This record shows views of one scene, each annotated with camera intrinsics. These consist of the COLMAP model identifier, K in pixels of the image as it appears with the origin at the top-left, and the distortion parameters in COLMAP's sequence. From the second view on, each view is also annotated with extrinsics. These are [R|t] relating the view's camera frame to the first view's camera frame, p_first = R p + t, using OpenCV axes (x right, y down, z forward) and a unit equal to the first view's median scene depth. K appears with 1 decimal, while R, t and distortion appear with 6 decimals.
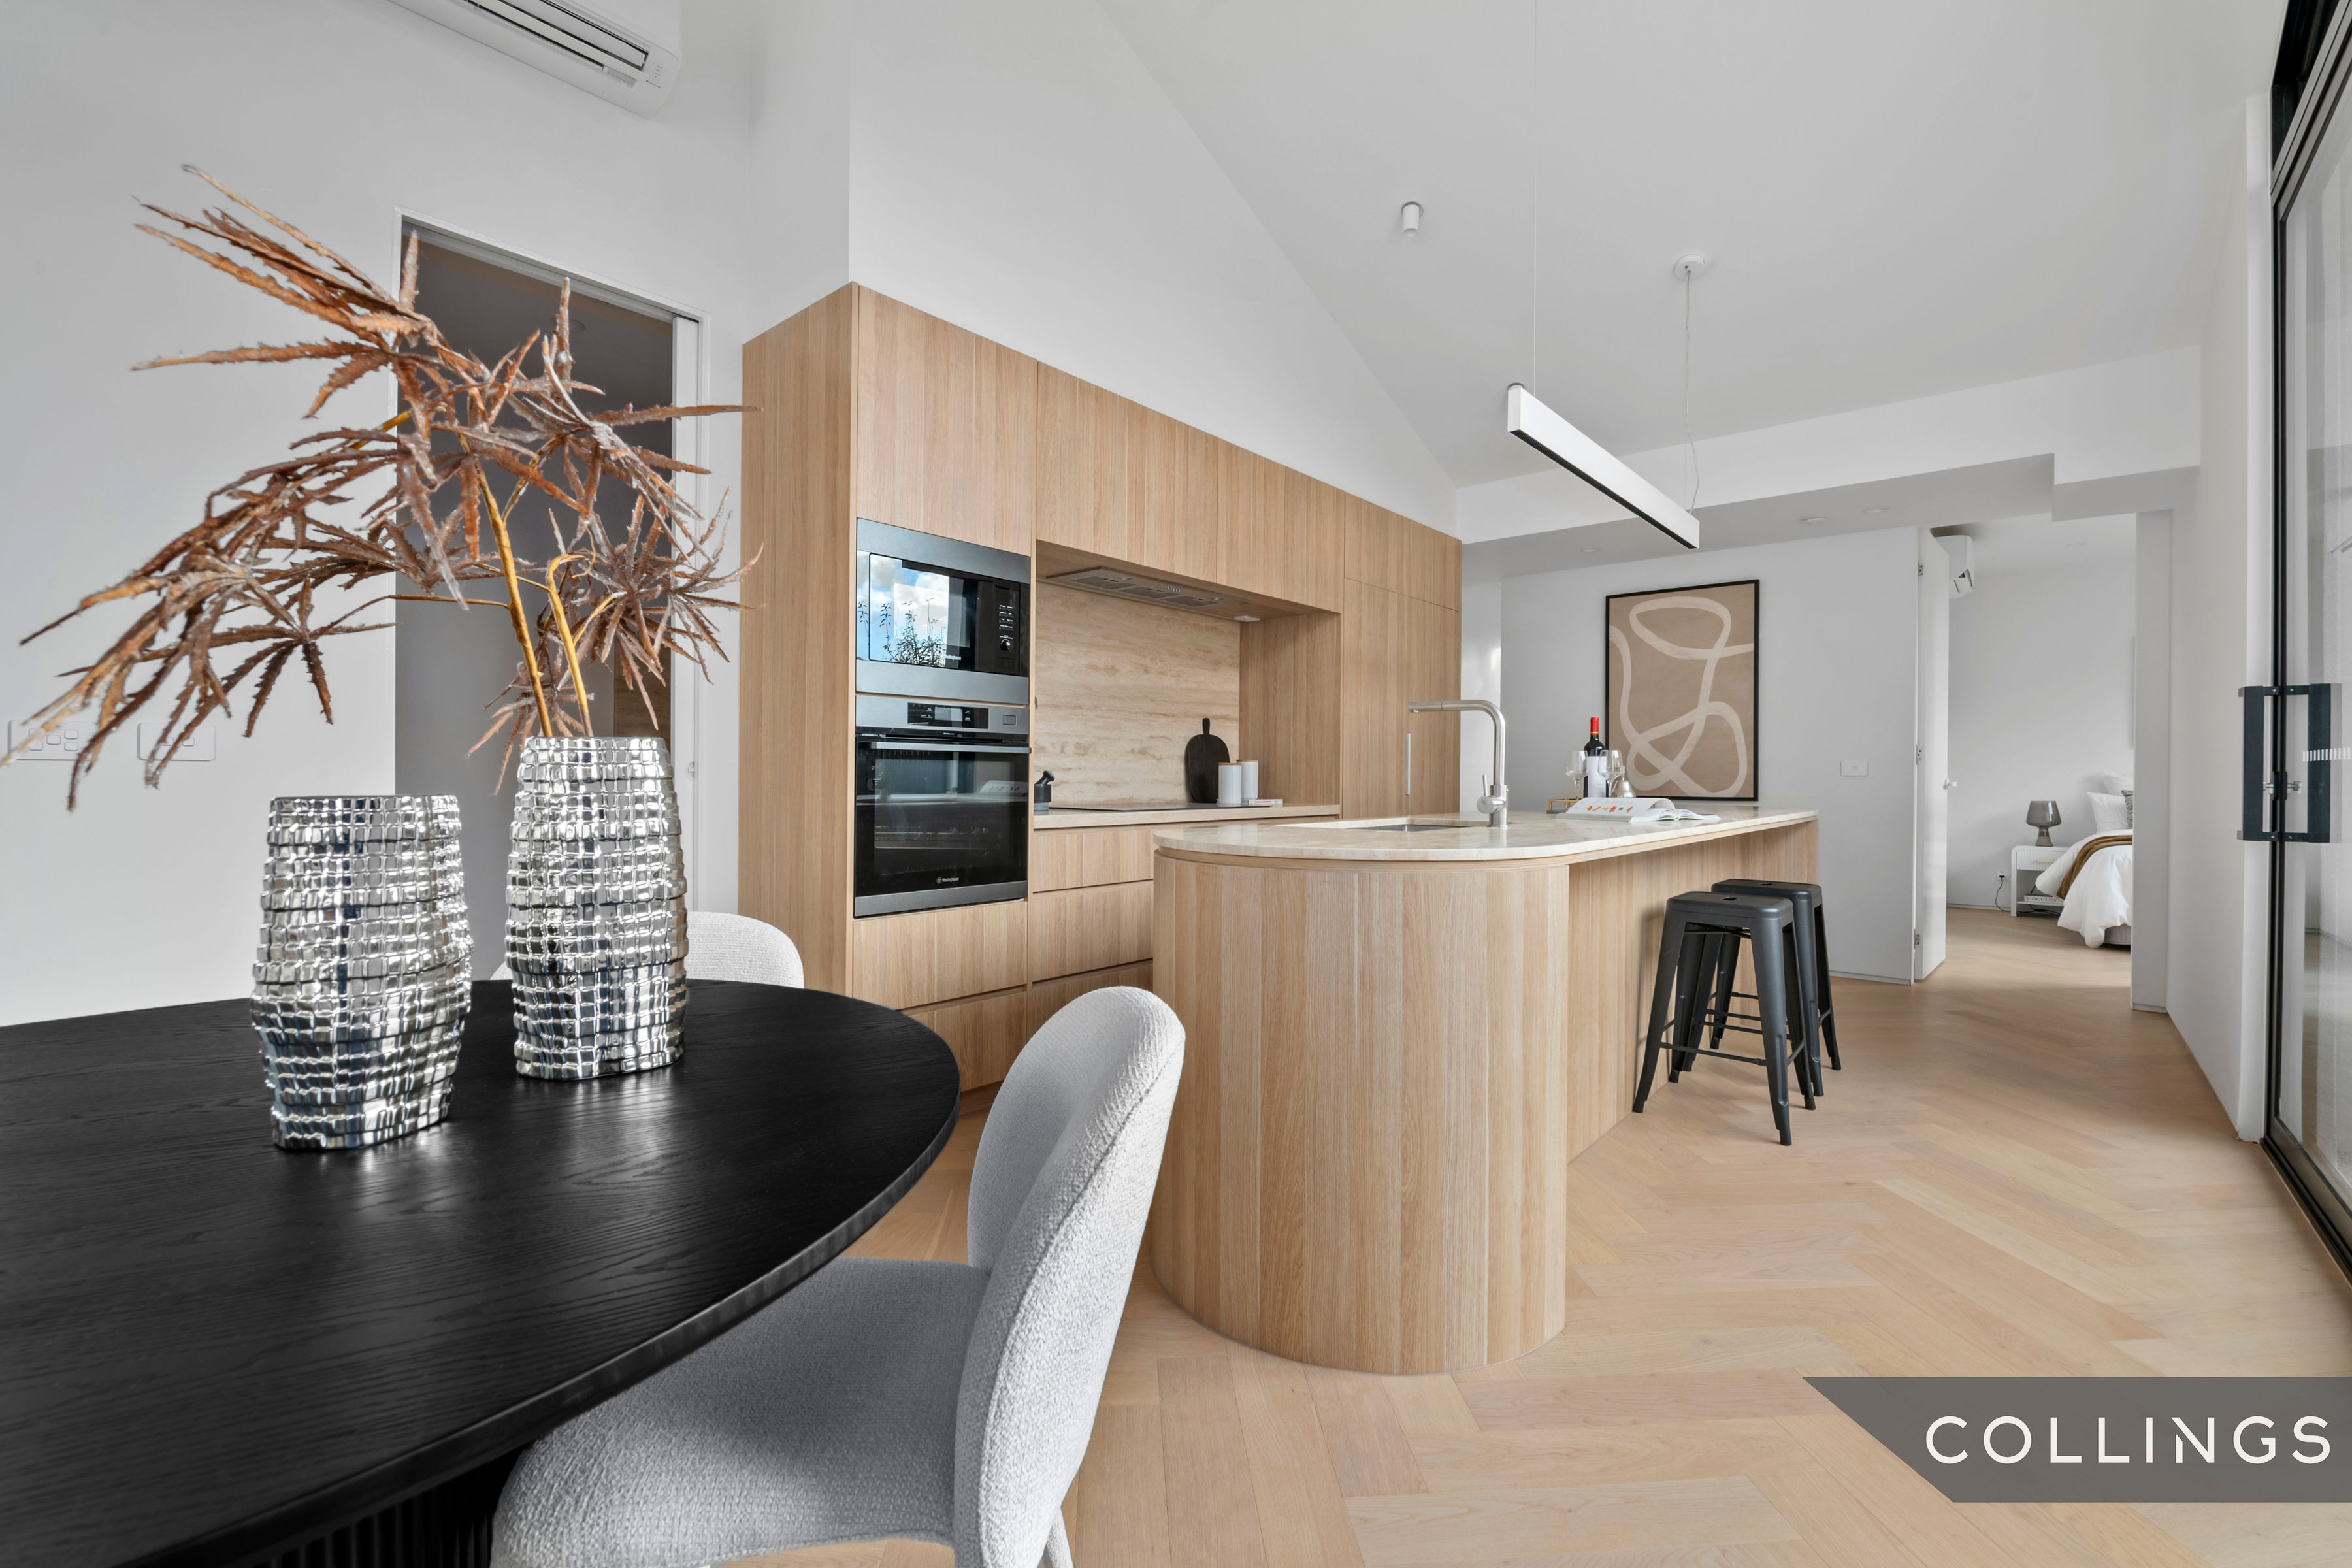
lens RADIAL K [[969.6, 0, 1178.6], [0, 969.6, 775.1], [0, 0, 1]] dist [-0.012826, -0.000428]
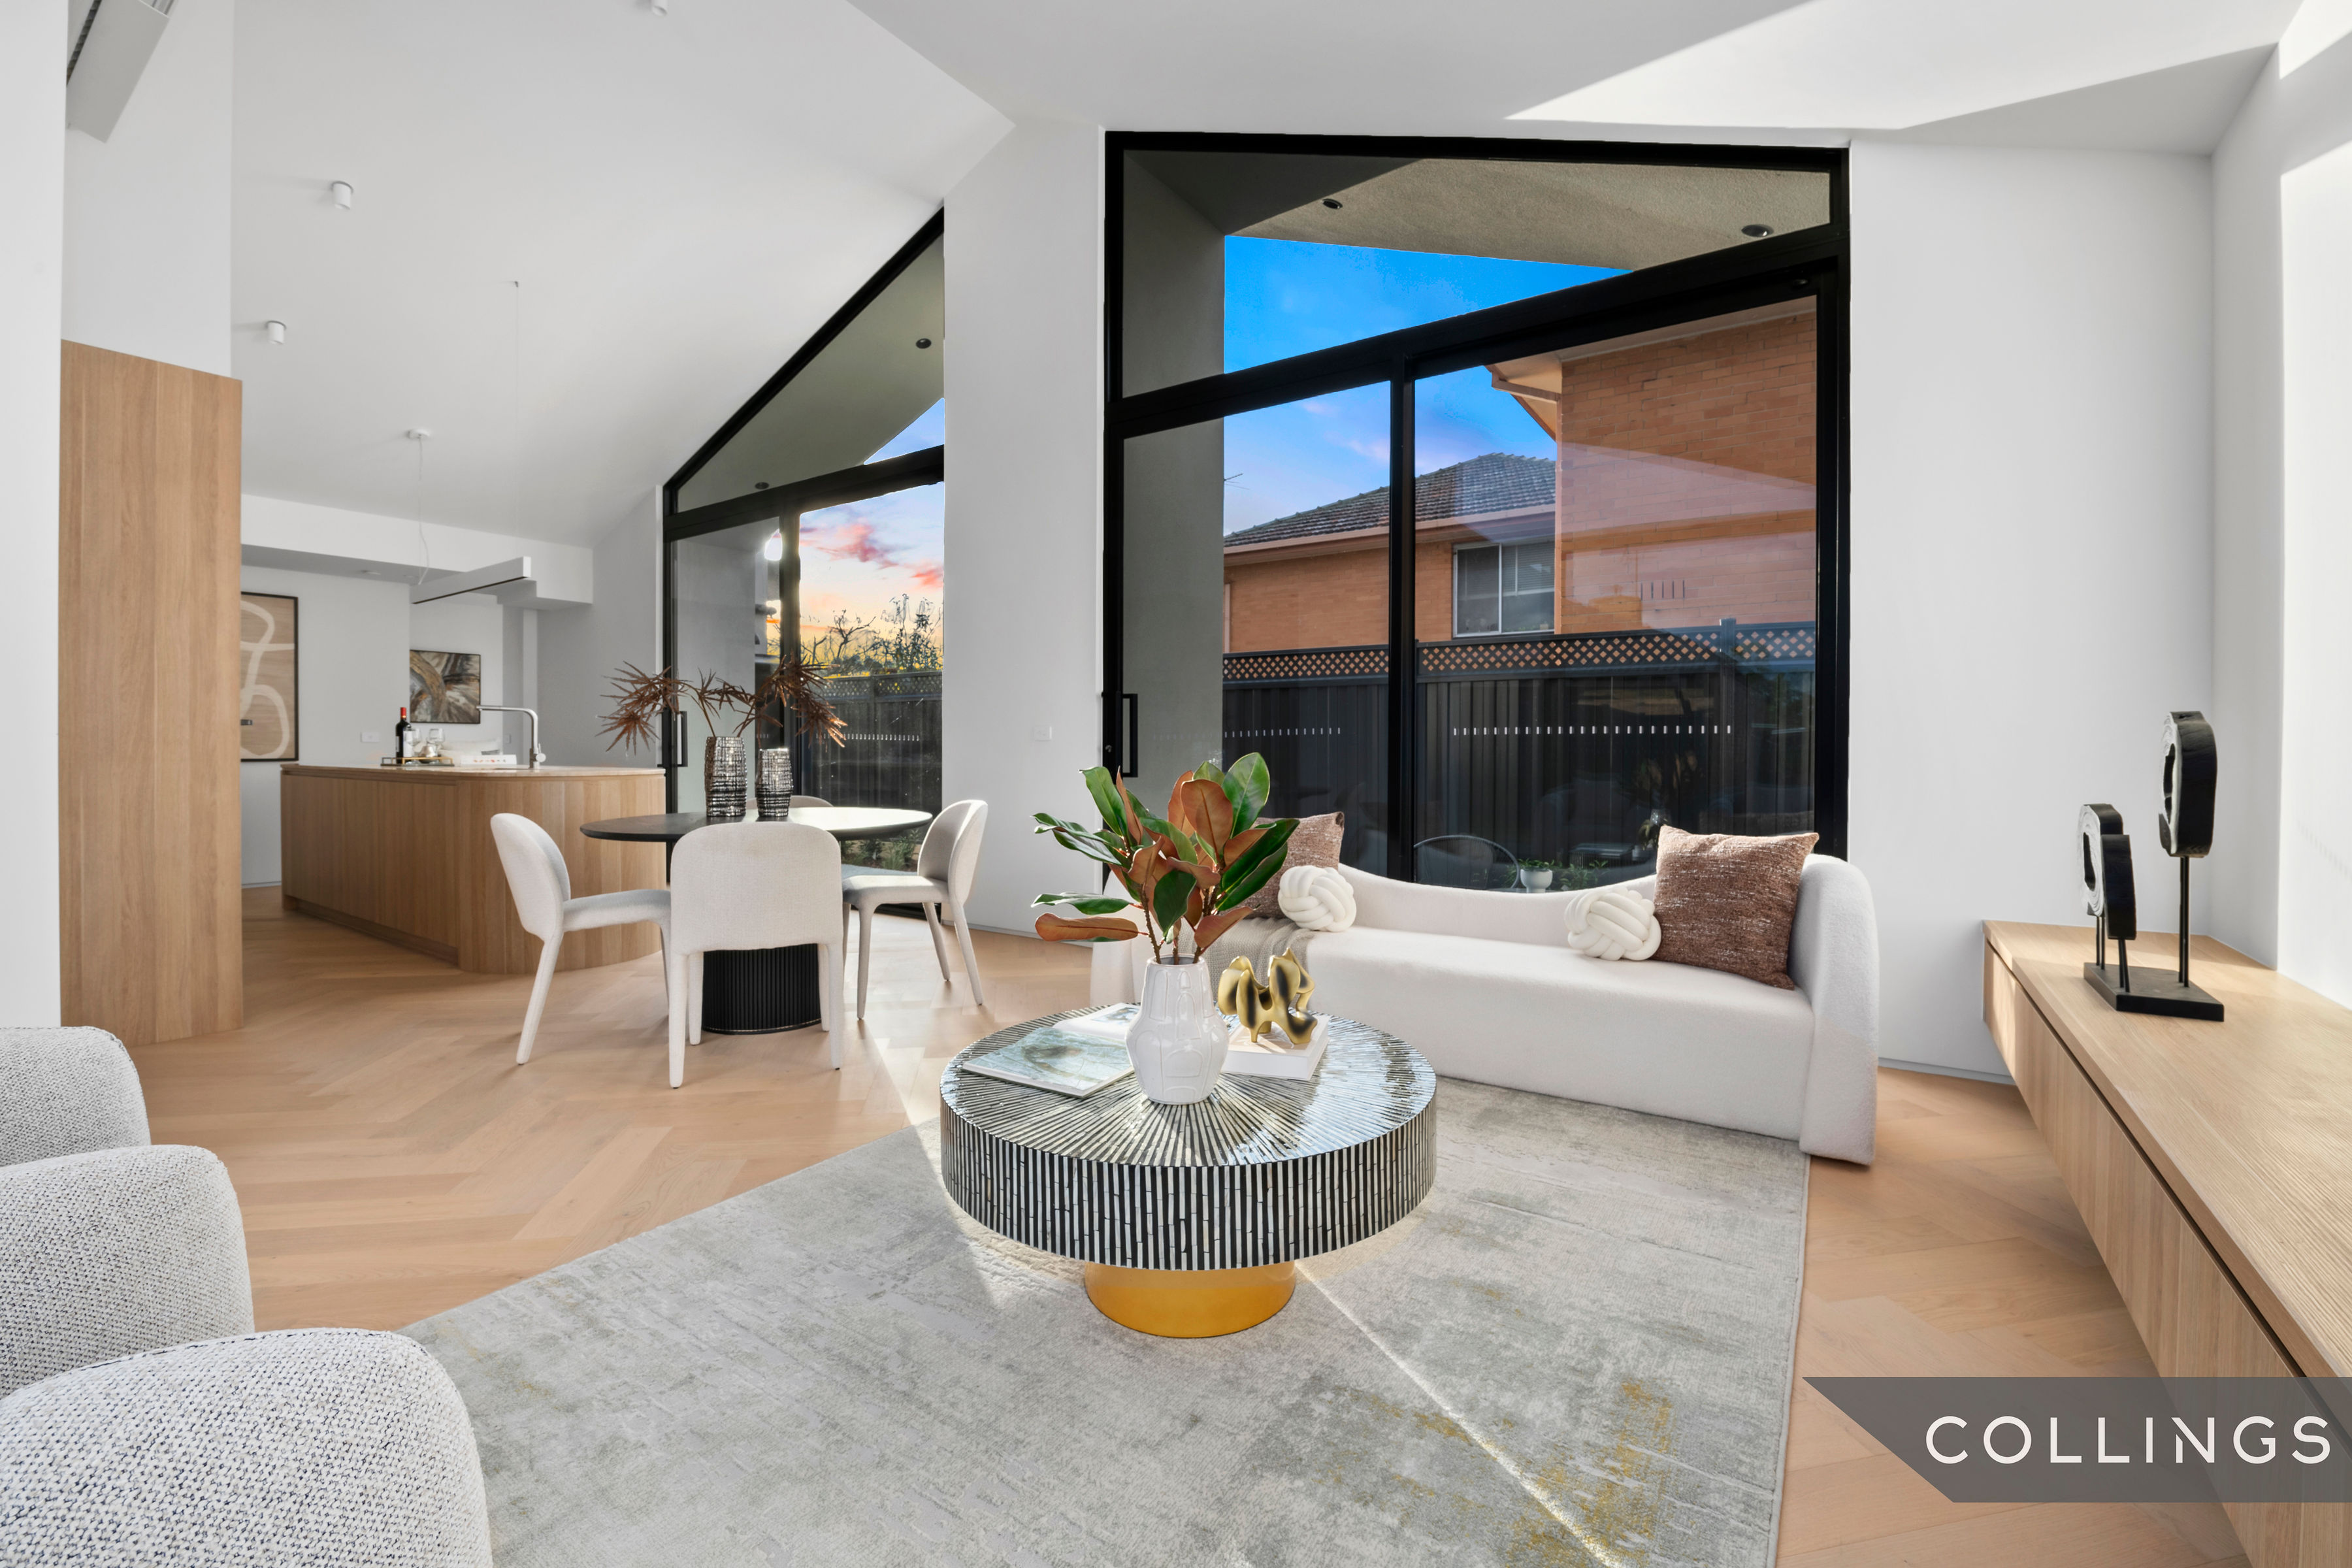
lens RADIAL K [[969.6, 0, 1176.7], [0, 969.6, 765.3], [0, 0, 1]] dist [-0.012826, -0.000428]
pose [[-0.114919, -0.024691, 0.993068, -1.092346], [-0.003177, 0.999695, 0.024488, -0.004023], [-0.993370, -0.000341, -0.114963, -0.092897]]
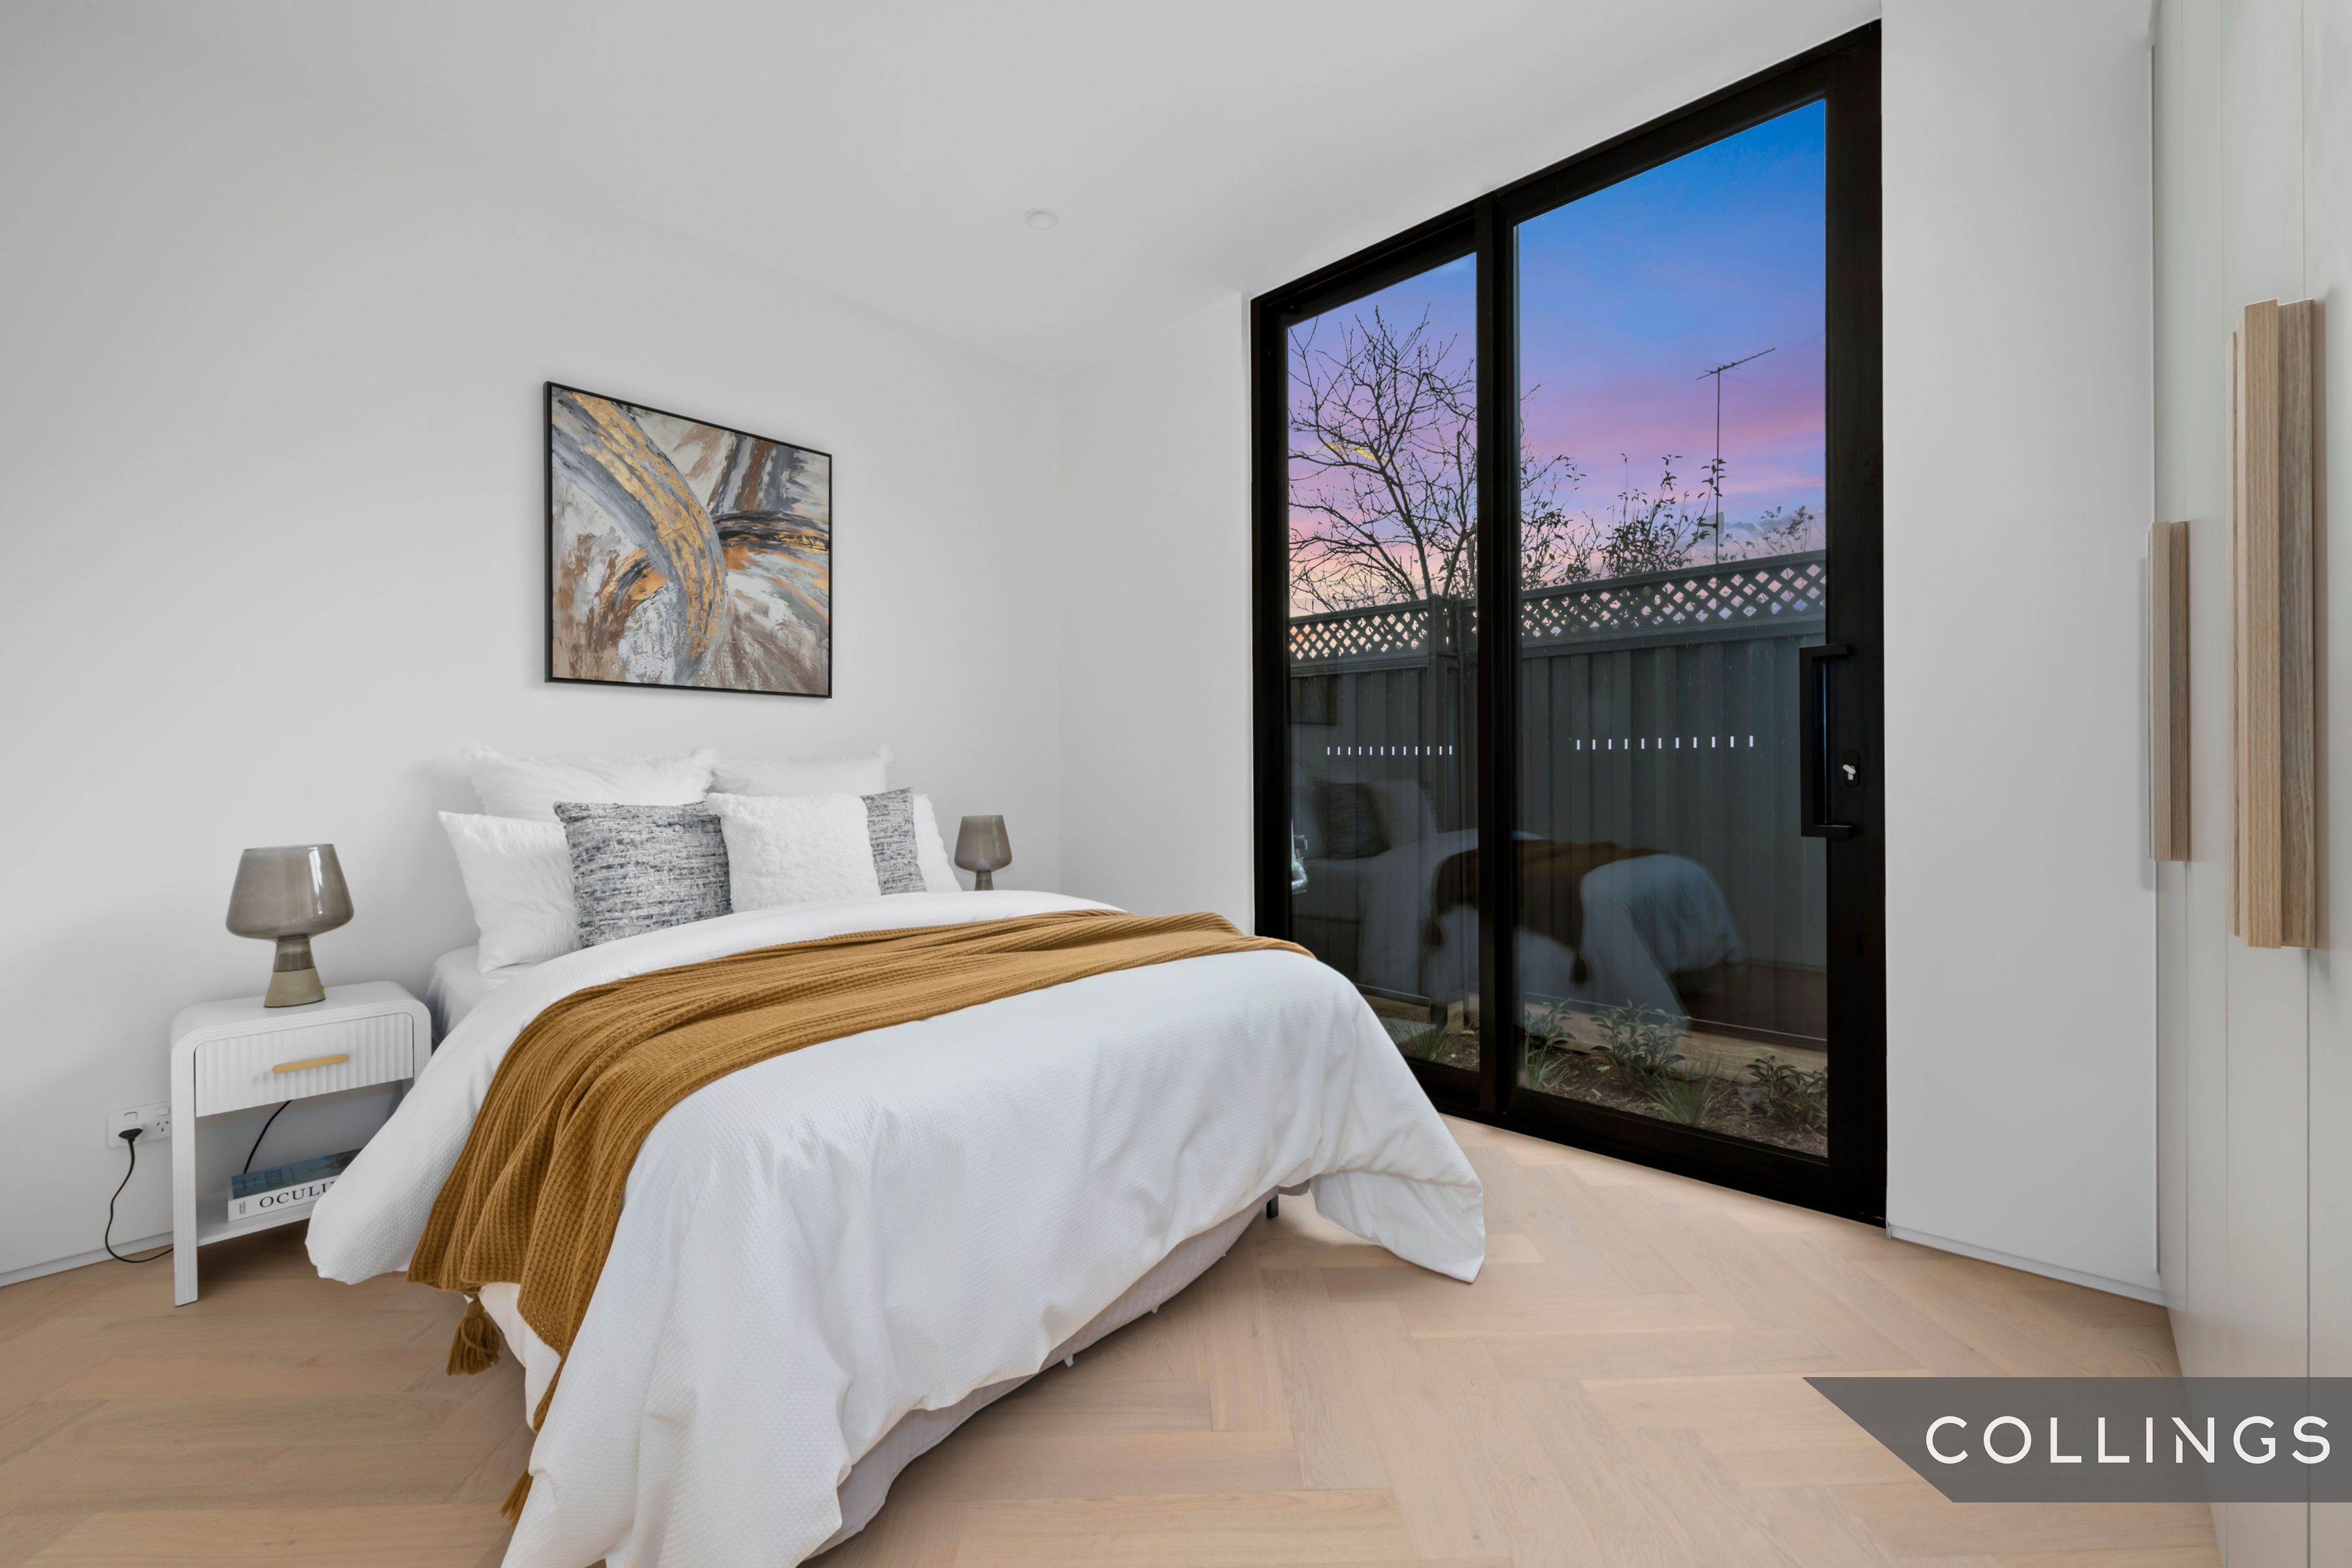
lens RADIAL K [[953.2, 0, 1176.0], [0, 953.2, 778.5], [0, 0, 1]] dist [-0.001148, -0.000073]
pose [[0.031709, -0.010989, 0.999437, 1.066144], [0.004017, 0.999933, 0.010867, 0.007759], [-0.999489, 0.003671, 0.031751, 1.237666]]
